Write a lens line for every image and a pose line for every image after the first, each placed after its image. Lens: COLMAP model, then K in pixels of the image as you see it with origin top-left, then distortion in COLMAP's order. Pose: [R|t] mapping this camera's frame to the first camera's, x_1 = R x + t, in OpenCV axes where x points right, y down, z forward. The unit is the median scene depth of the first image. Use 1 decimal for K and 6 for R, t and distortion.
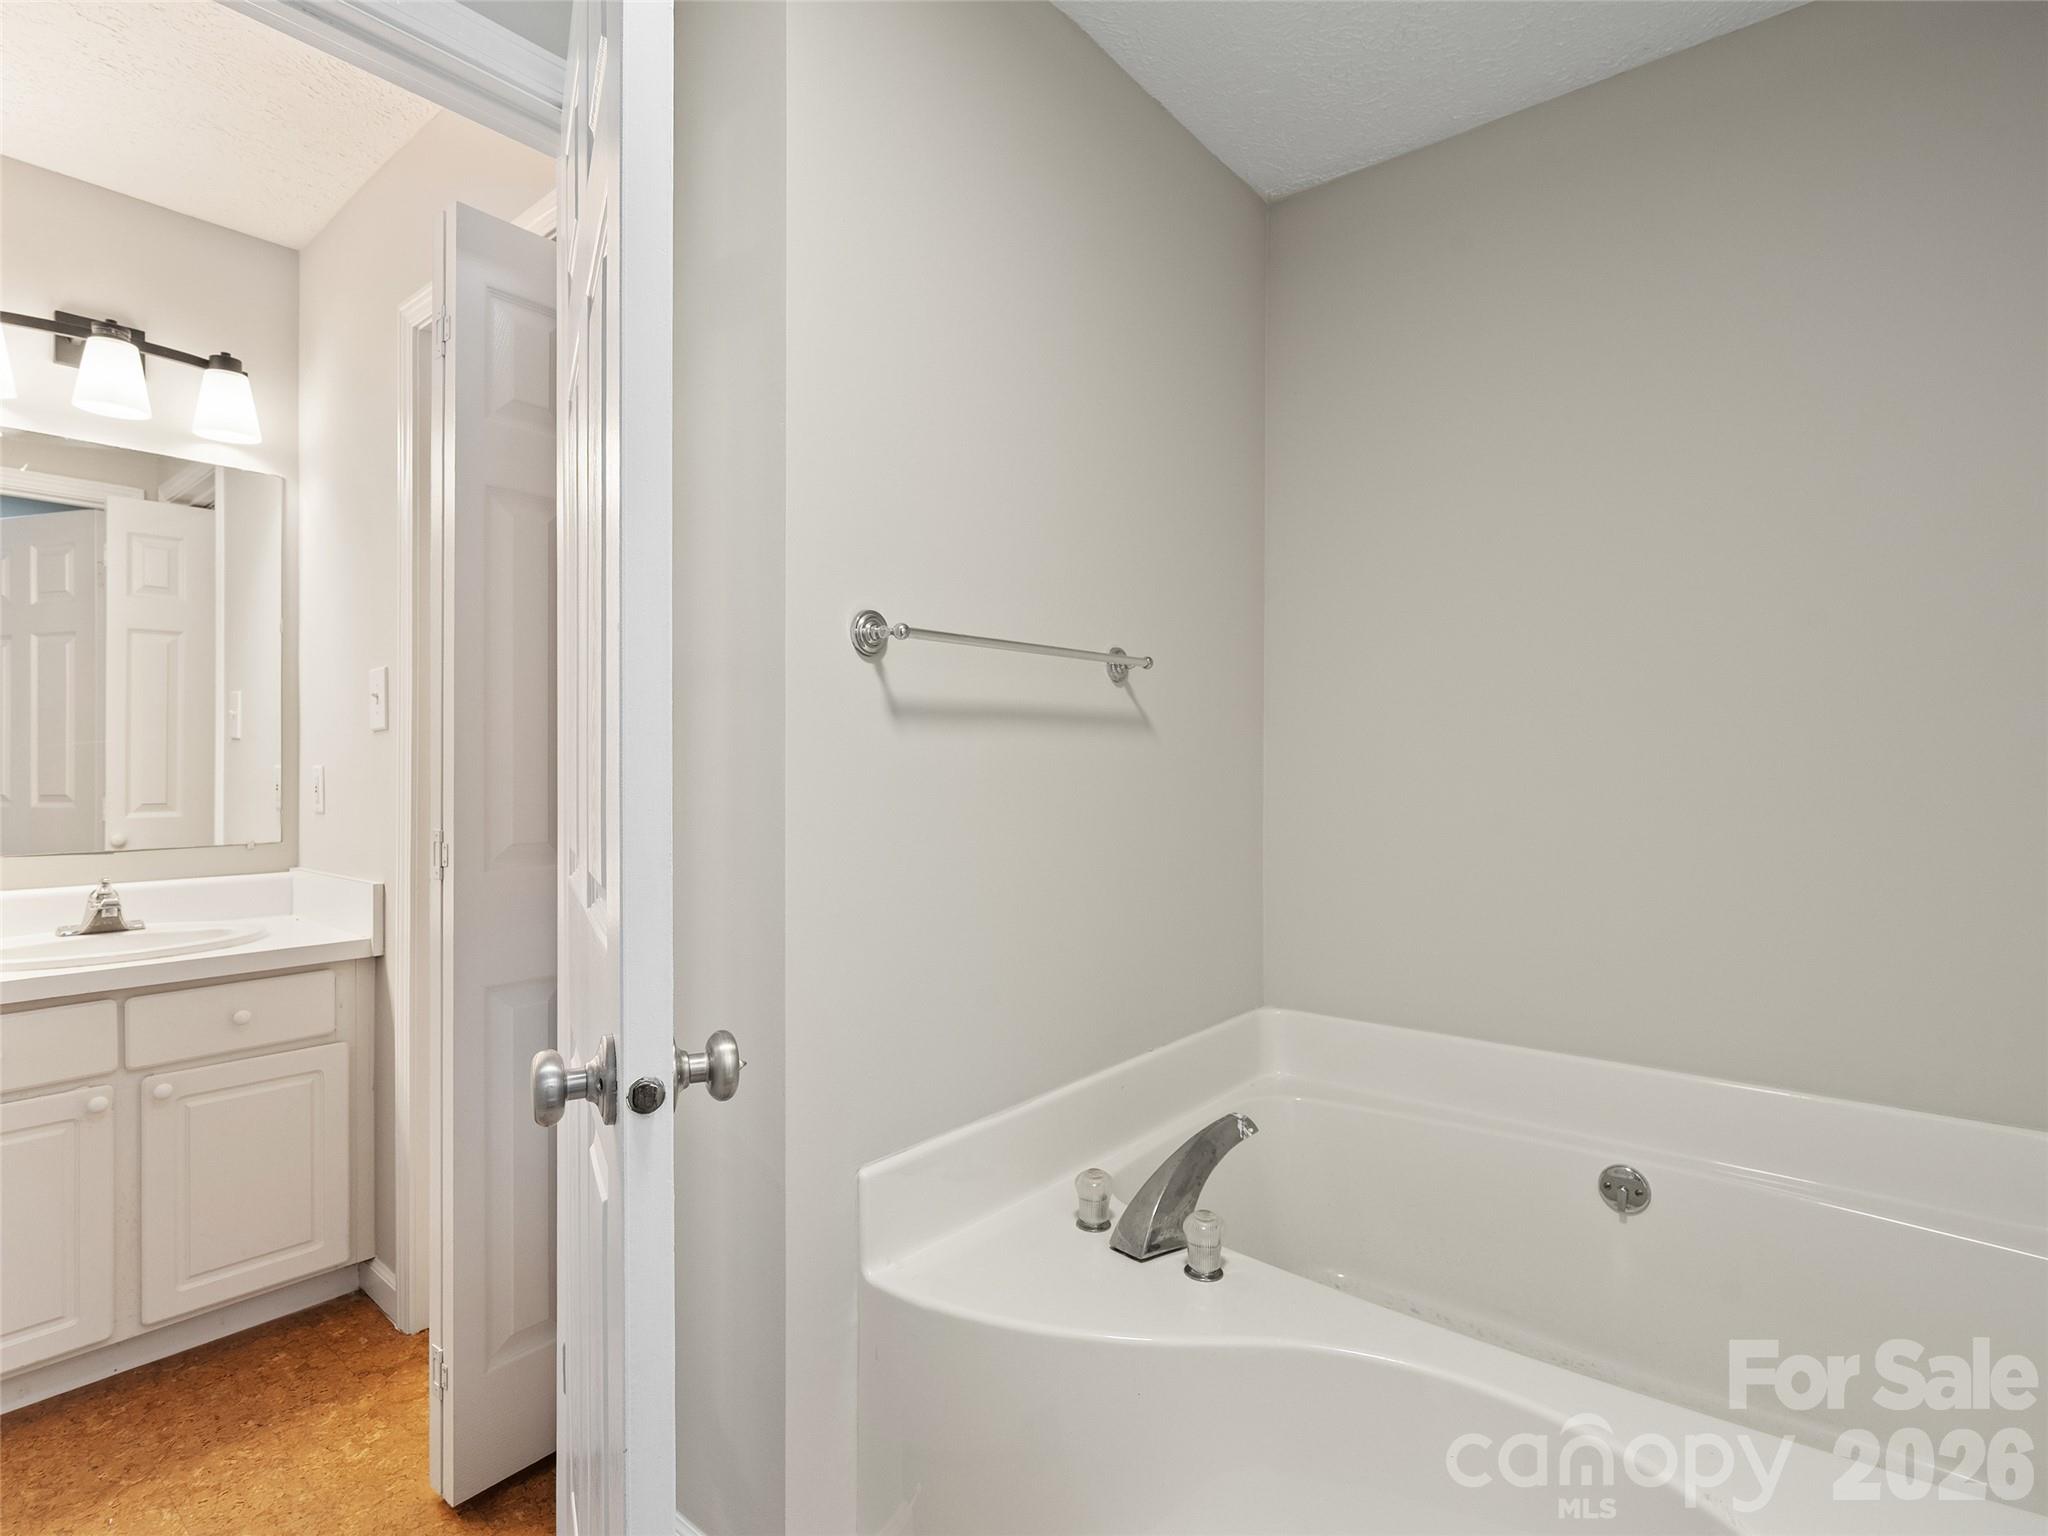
lens RADIAL K [[1038.1, 0, 1036.0], [0, 1038.1, 772.0], [0, 0, 1]] dist [-0.012711, 0.004190]
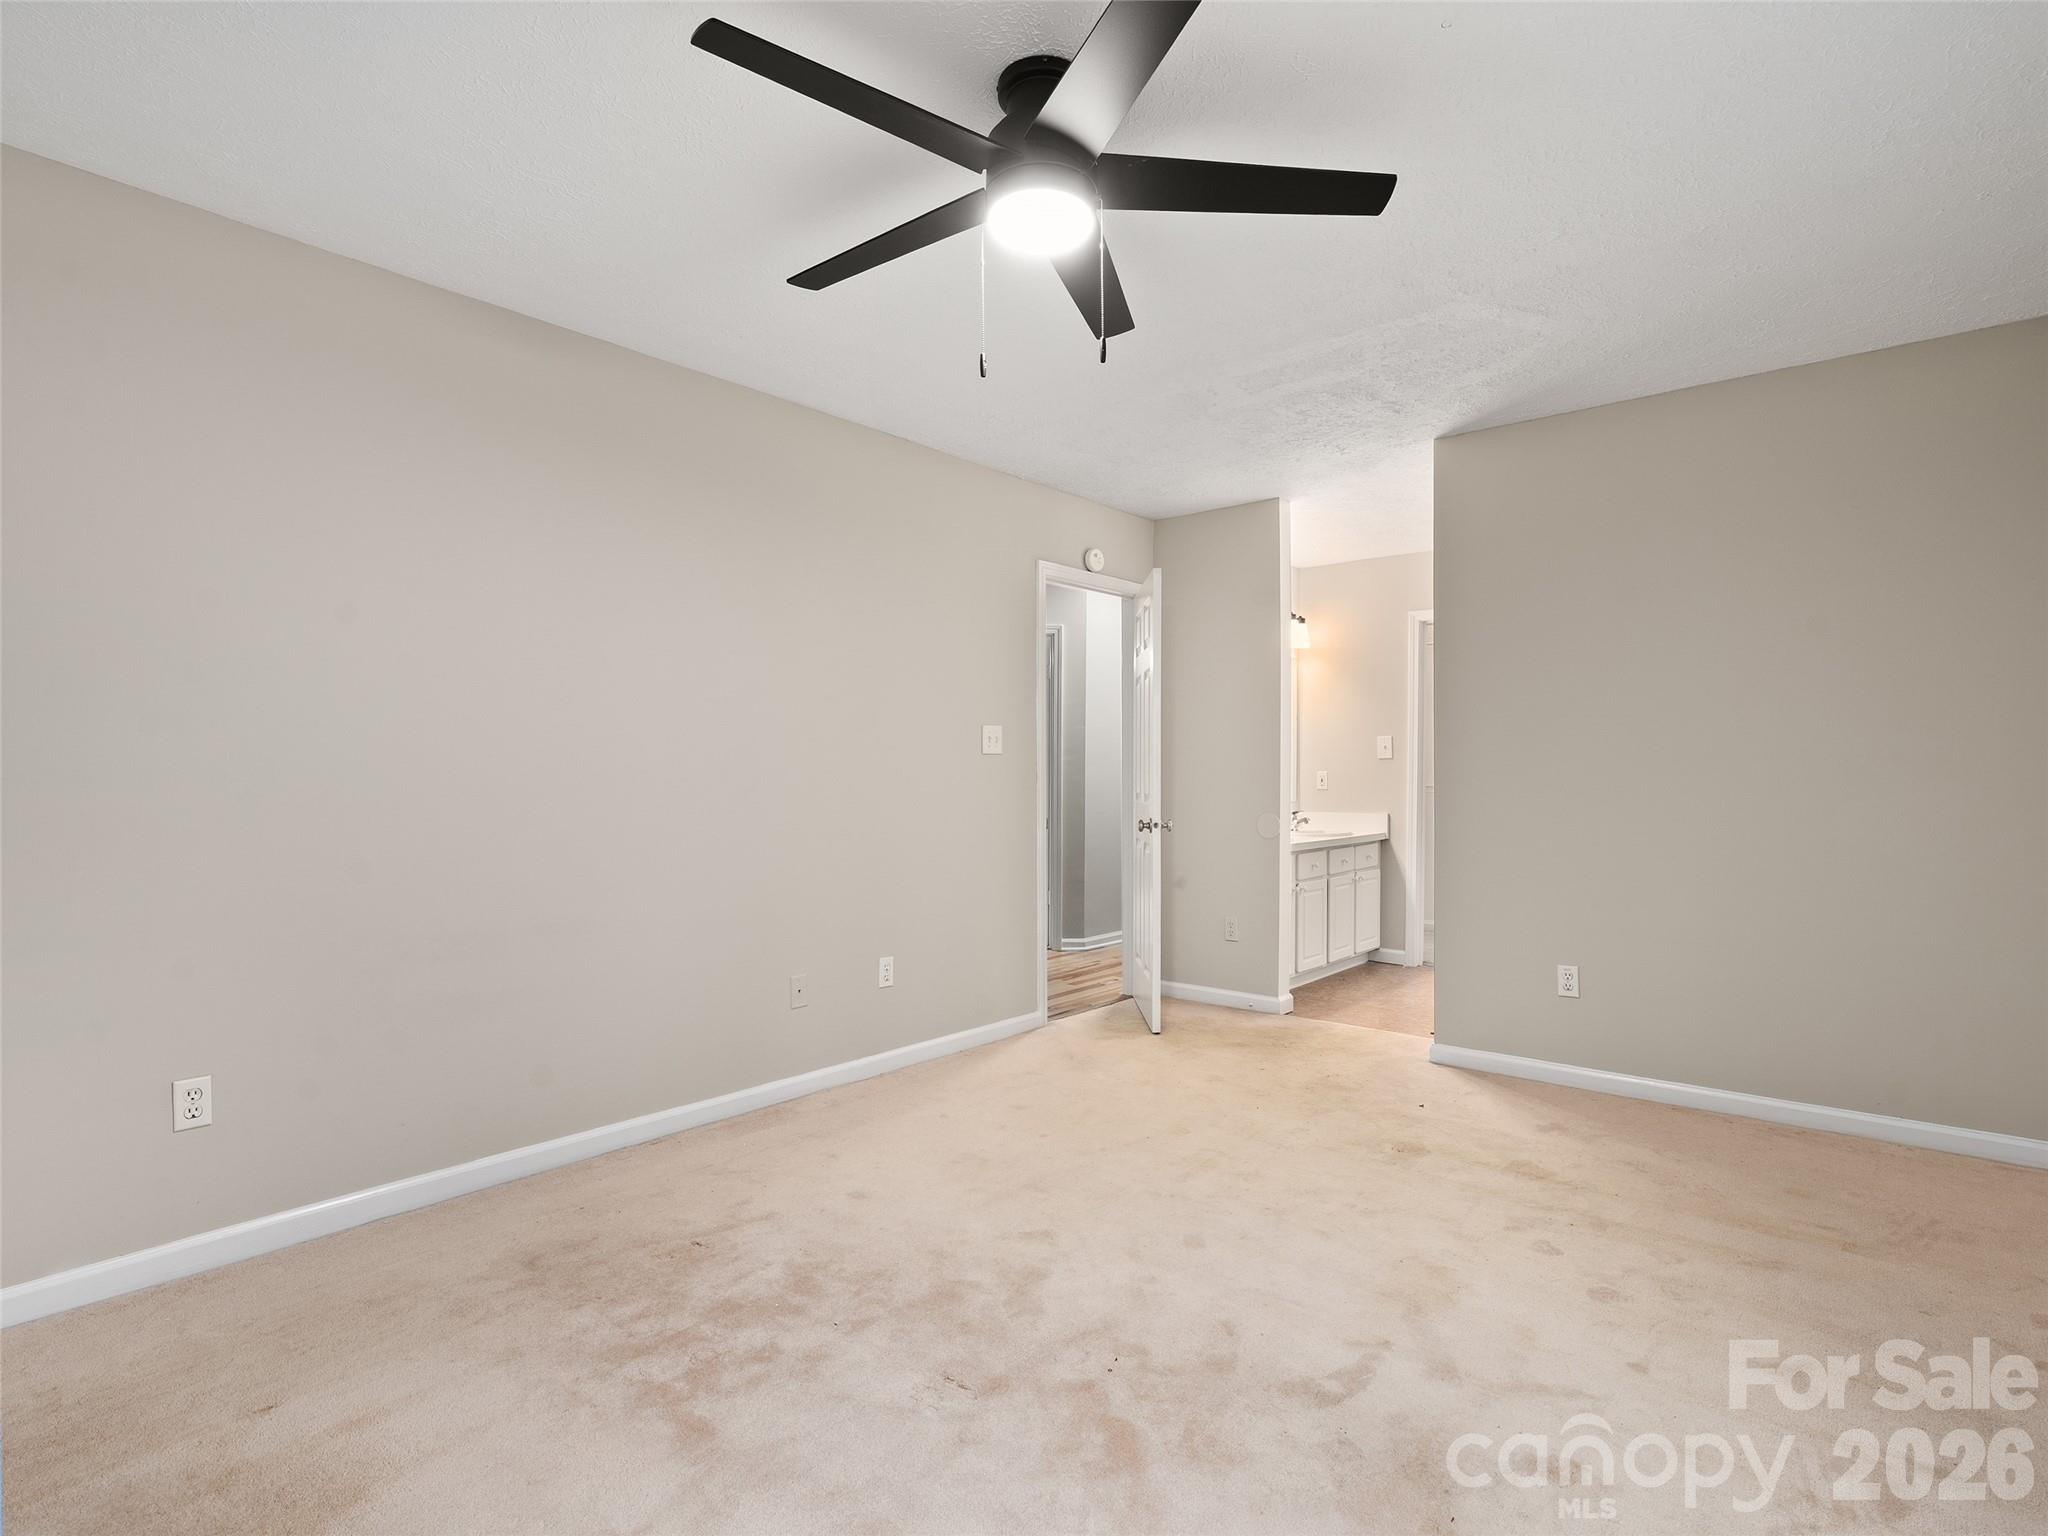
lens RADIAL K [[1038.1, 0, 1023.1], [0, 1038.1, 762.4], [0, 0, 1]] dist [-0.012711, 0.004190]
pose [[0.999915, 0.010446, -0.007855, -1.471512], [-0.010515, 0.999906, -0.008781, 0.003049], [0.007763, 0.008863, 0.999931, -1.678152]]
